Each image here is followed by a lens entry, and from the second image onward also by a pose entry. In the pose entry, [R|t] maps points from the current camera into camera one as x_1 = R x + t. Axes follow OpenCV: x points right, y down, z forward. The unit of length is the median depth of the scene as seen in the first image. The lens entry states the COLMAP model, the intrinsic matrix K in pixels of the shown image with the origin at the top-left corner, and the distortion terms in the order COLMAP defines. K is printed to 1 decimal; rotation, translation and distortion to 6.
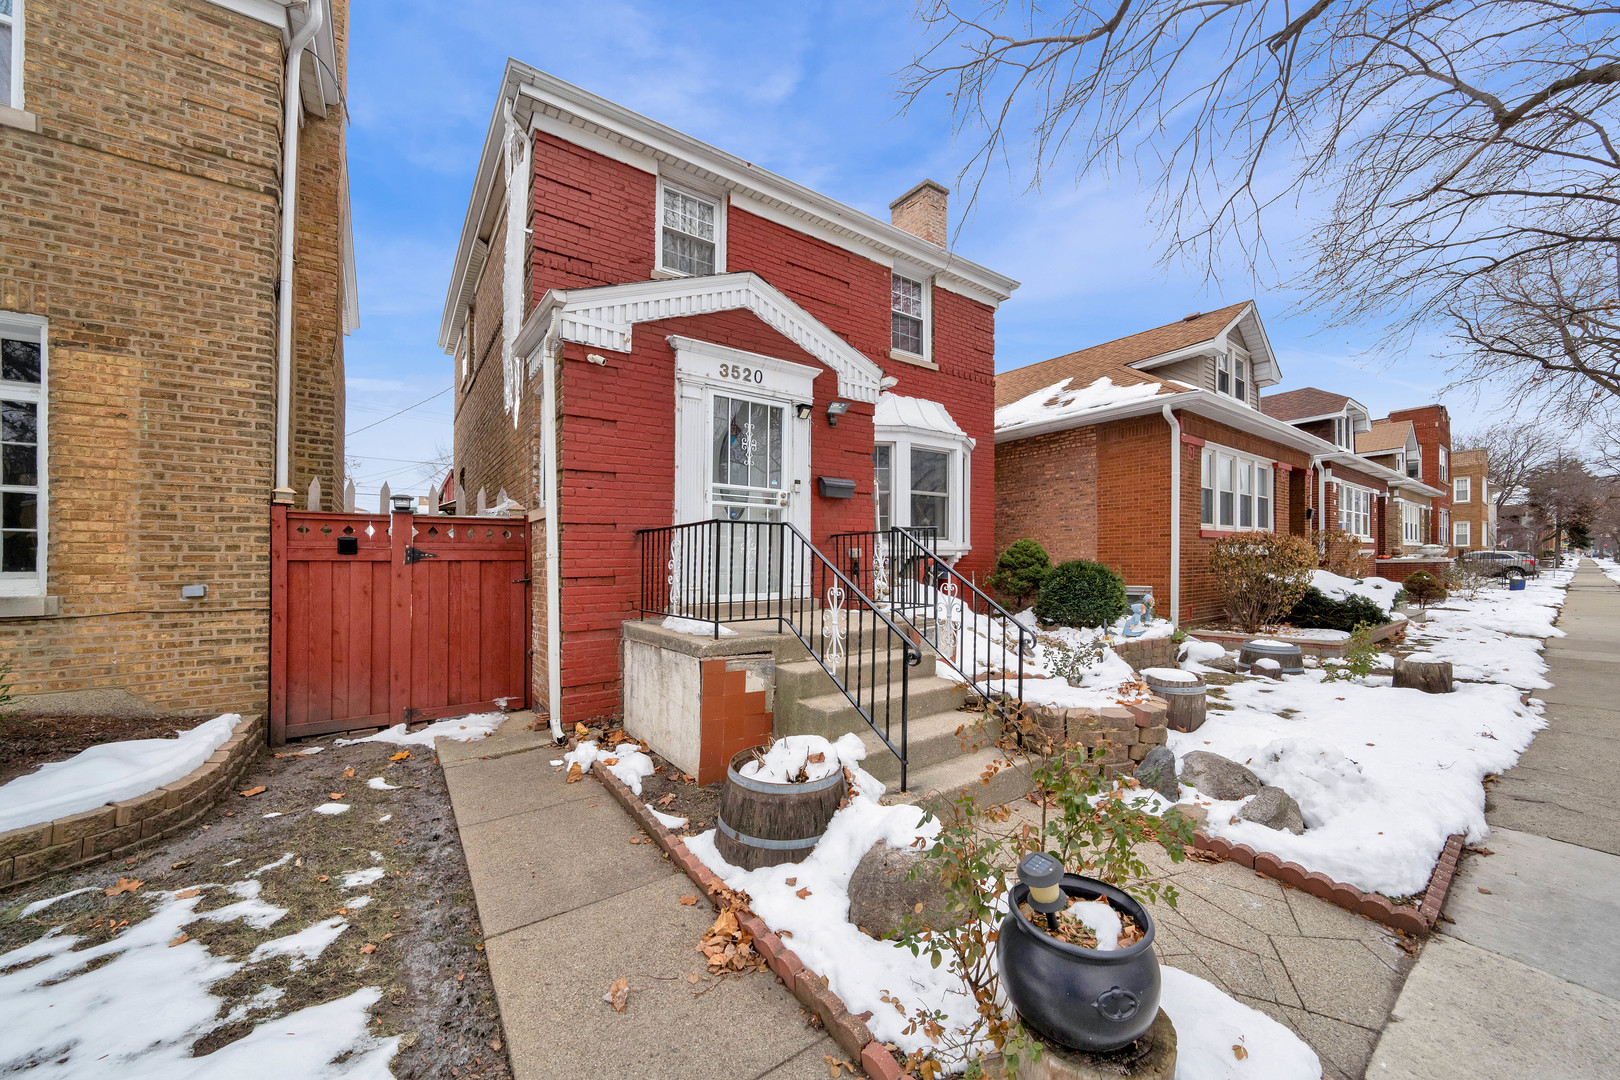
lens RADIAL K [[571.5, 0, 811.1], [0, 571.5, 539.0], [0, 0, 1]] dist [0.000196, 0.000105]
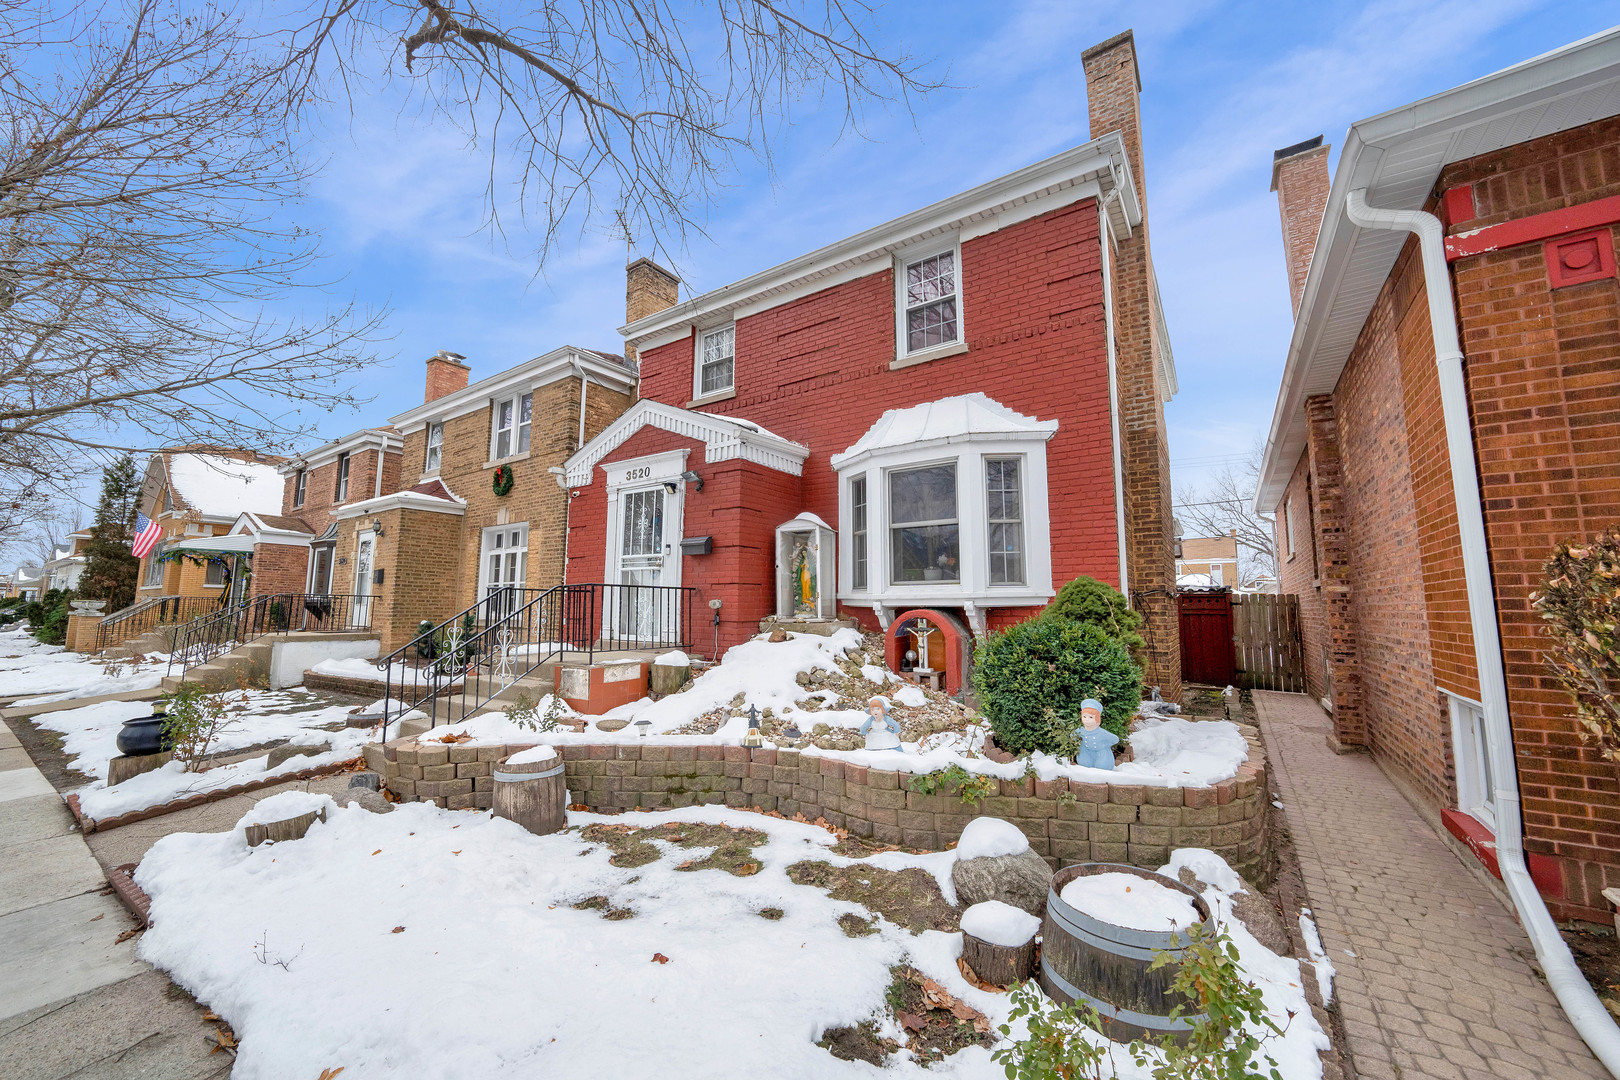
lens RADIAL K [[602.7, 0, 810.7], [0, 602.7, 547.2], [0, 0, 1]] dist [-0.002415, -0.000267]
pose [[0.327282, -0.105183, -0.939054, 1.292849], [0.008695, 0.994078, -0.108316, 0.042908], [0.944887, 0.027285, 0.326259, 0.889898]]
